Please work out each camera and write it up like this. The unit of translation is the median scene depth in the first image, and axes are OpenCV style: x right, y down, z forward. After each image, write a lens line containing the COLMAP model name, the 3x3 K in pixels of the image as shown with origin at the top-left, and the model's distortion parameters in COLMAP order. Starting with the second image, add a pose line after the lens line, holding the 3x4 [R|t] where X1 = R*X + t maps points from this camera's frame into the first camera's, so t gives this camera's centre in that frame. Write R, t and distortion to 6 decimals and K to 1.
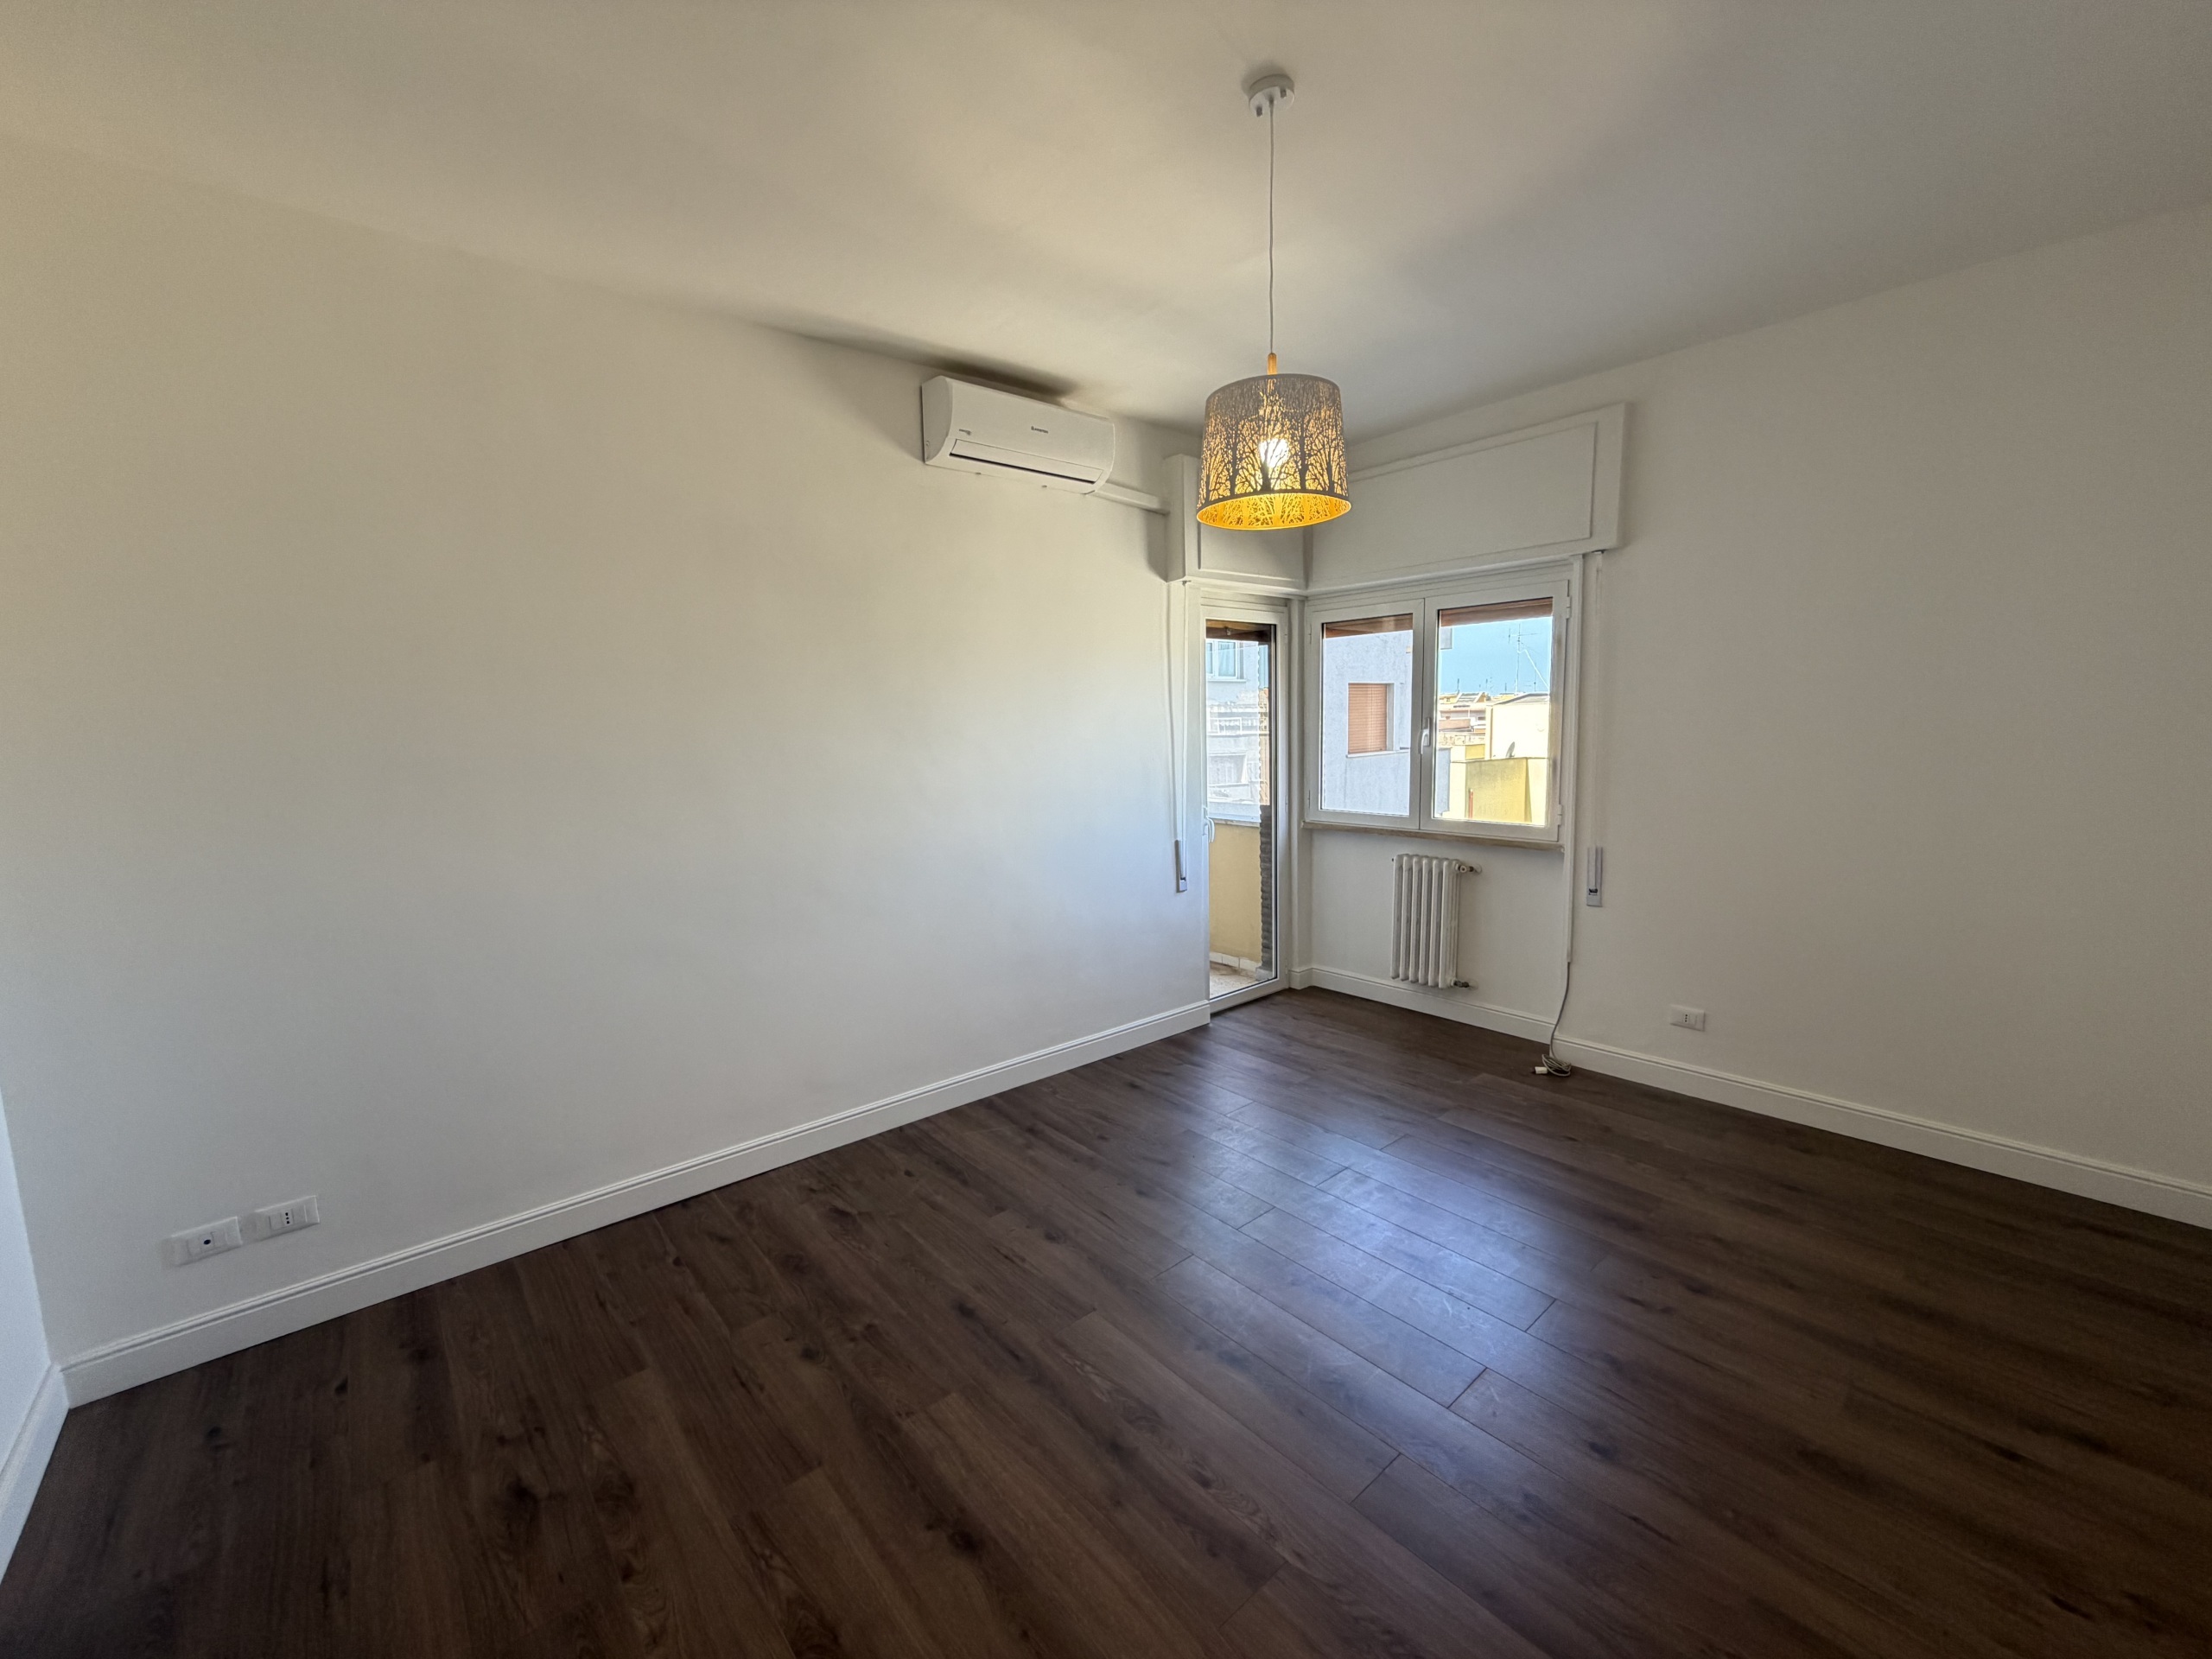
lens RADIAL K [[881.8, 0, 1099.9], [0, 881.8, 828.5], [0, 0, 1]] dist [-0.000308, -0.000359]
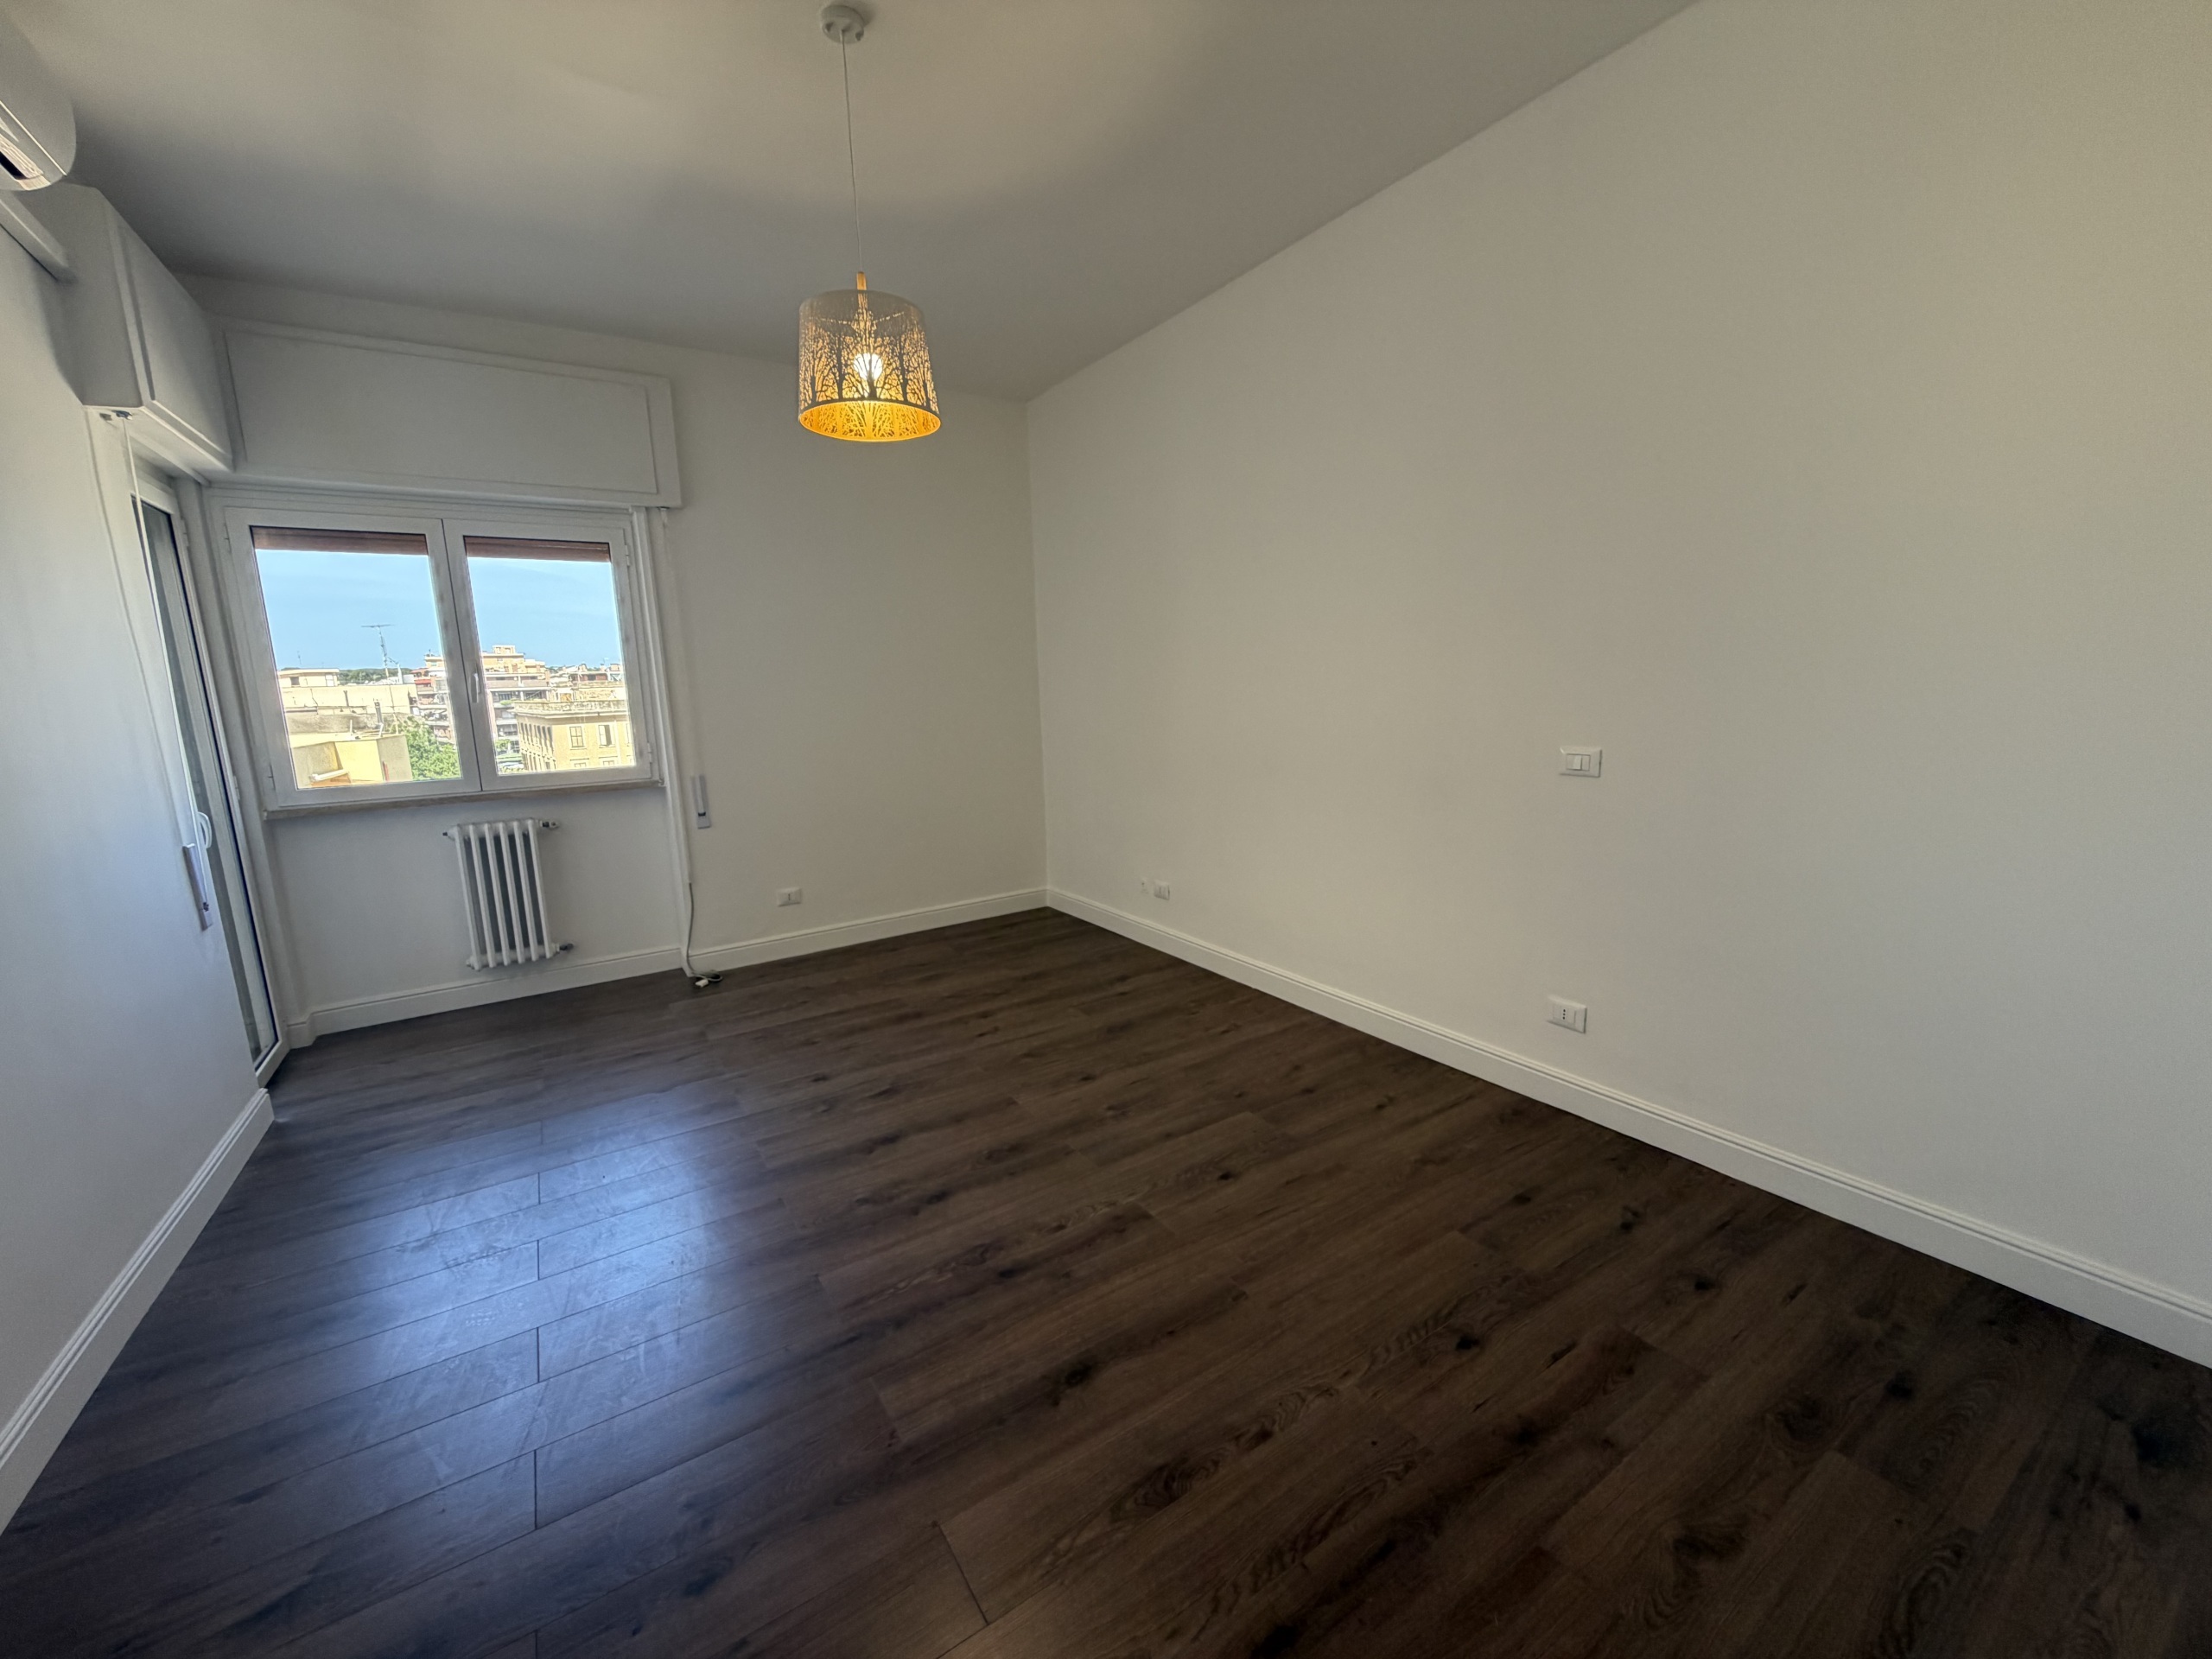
lens RADIAL K [[891.3, 0, 1089.2], [0, 891.3, 820.9], [0, 0, 1]] dist [0.012108, -0.000236]
pose [[0.150156, -0.143527, 0.978189, -0.496998], [0.150073, 0.981250, 0.120939, 0.015360], [-0.977206, 0.128640, 0.168880, 0.326400]]
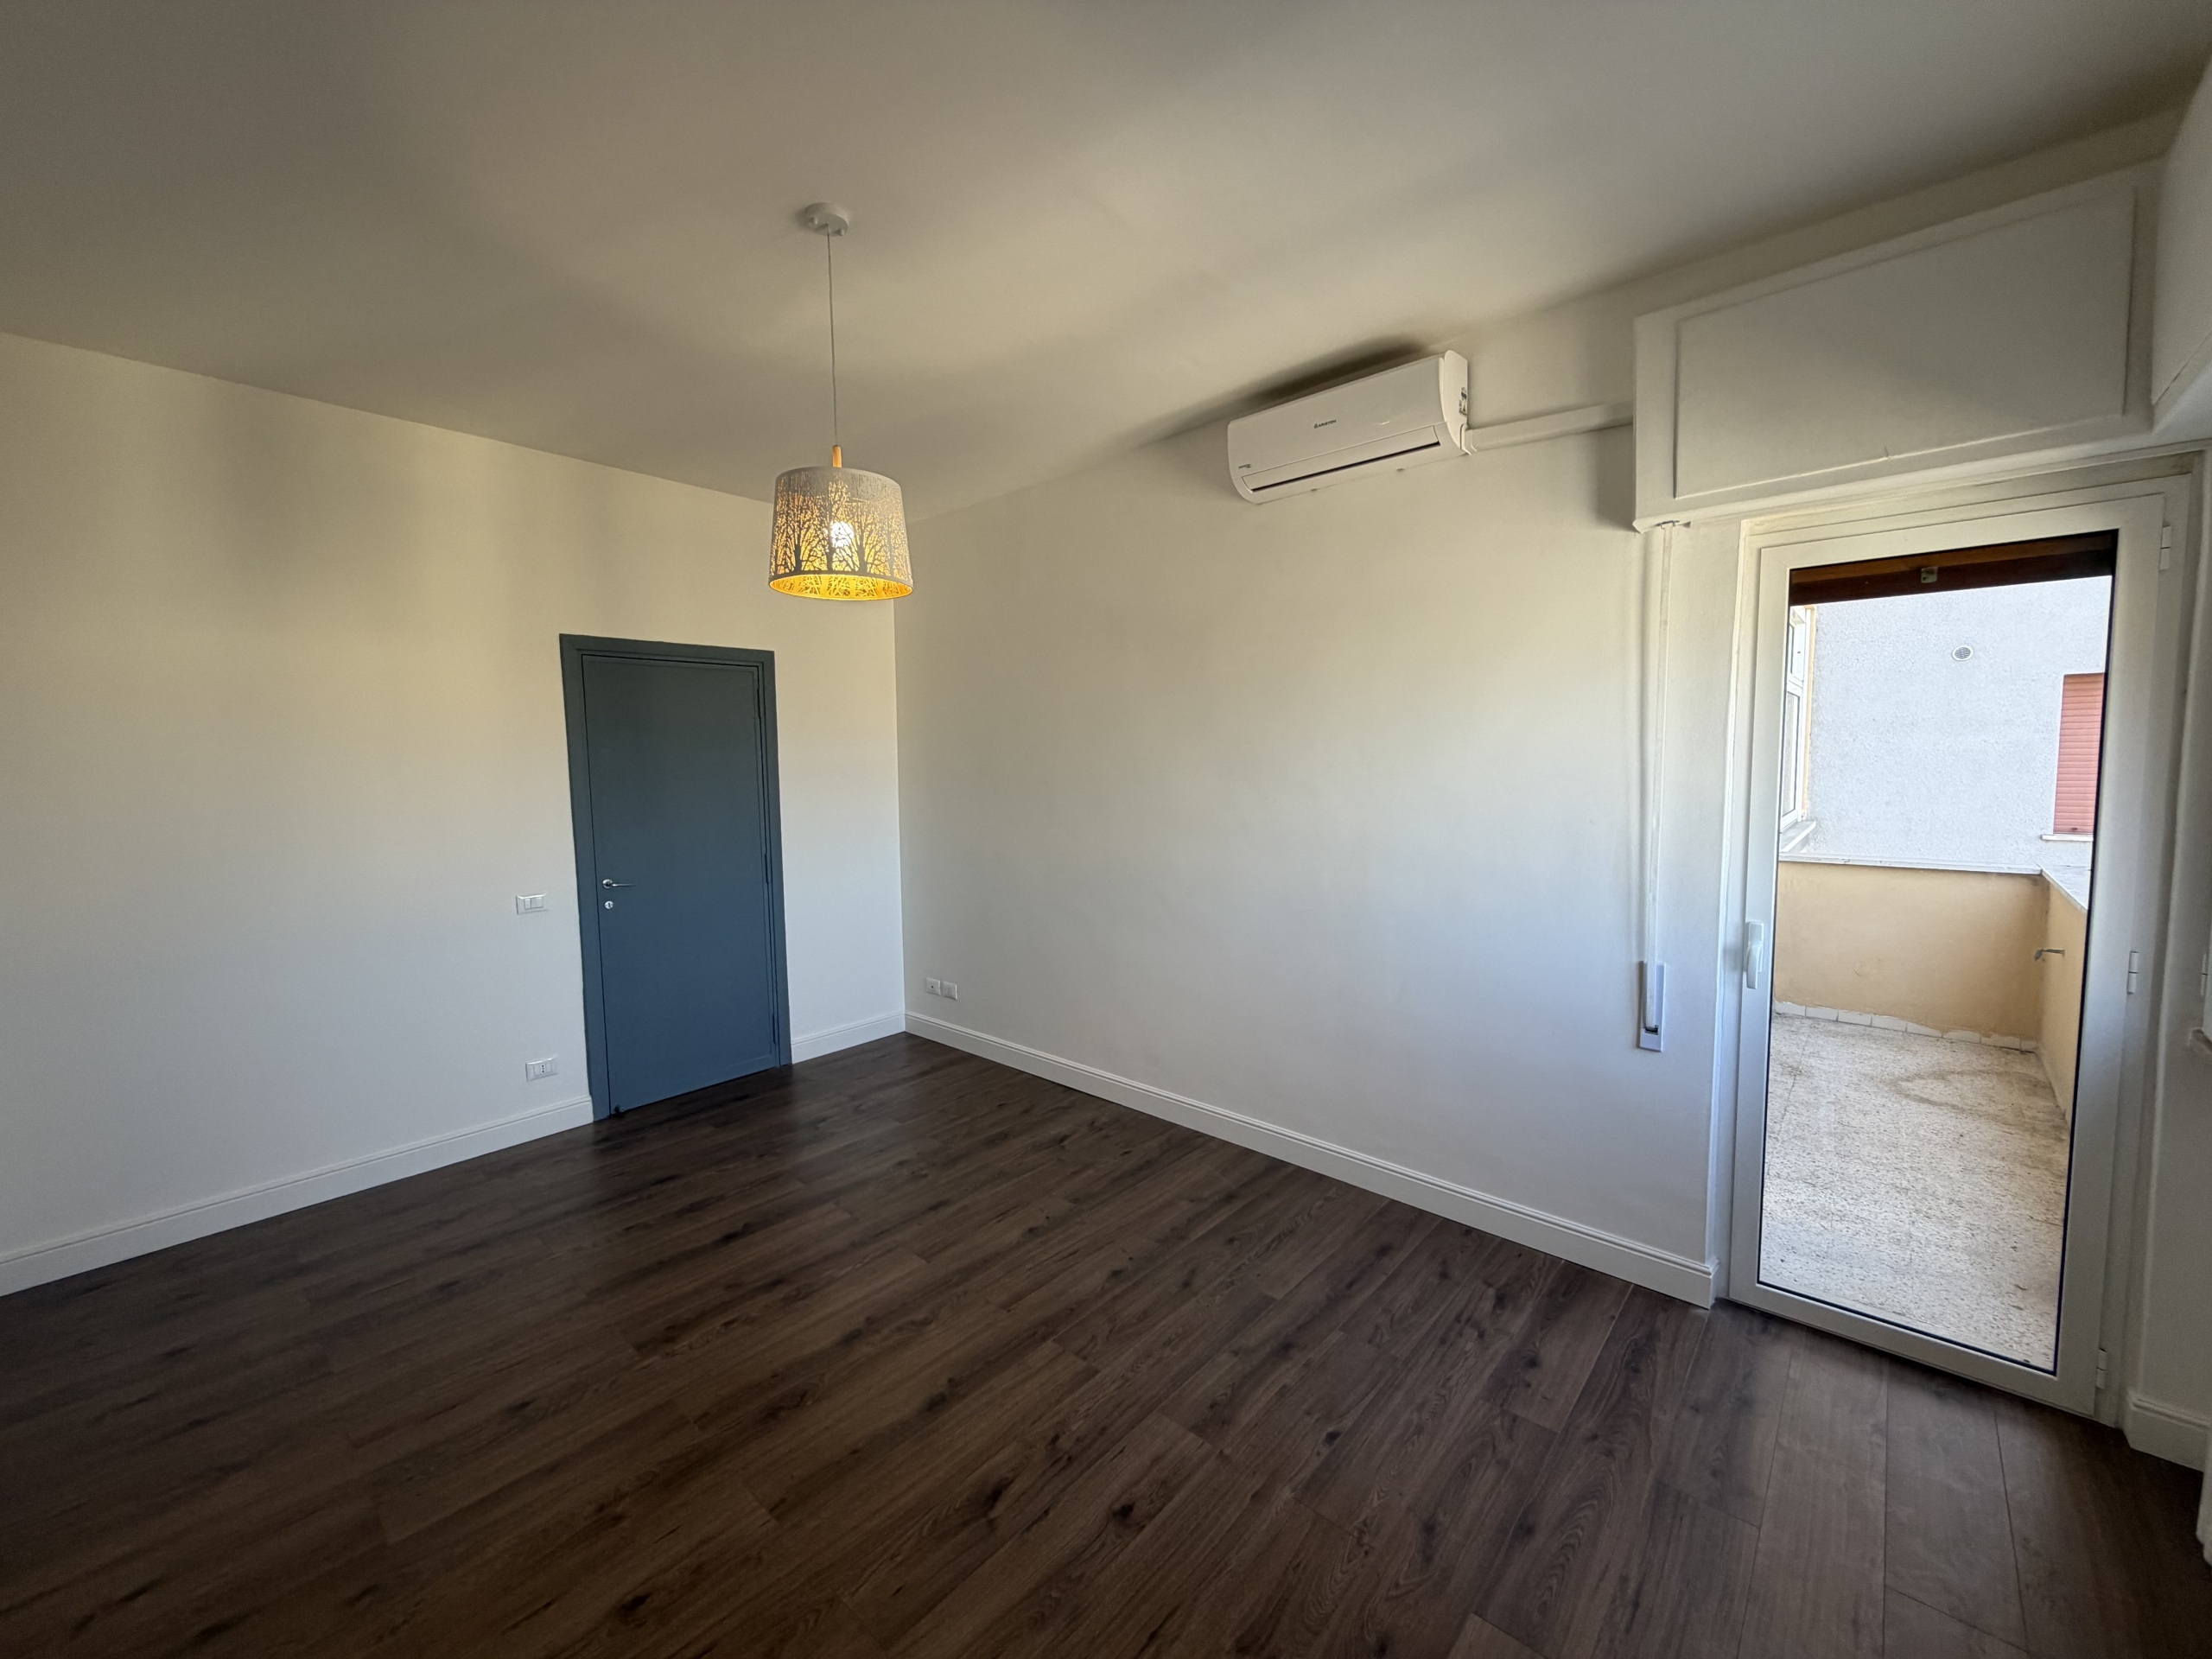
lens RADIAL K [[881.8, 0, 1099.9], [0, 881.8, 828.5], [0, 0, 1]] dist [-0.000308, -0.000359]
pose [[0.125998, 0.104039, -0.986560, 0.717288], [-0.105340, 0.990266, 0.090976, -0.106089], [0.986422, 0.092461, 0.135731, 0.638166]]
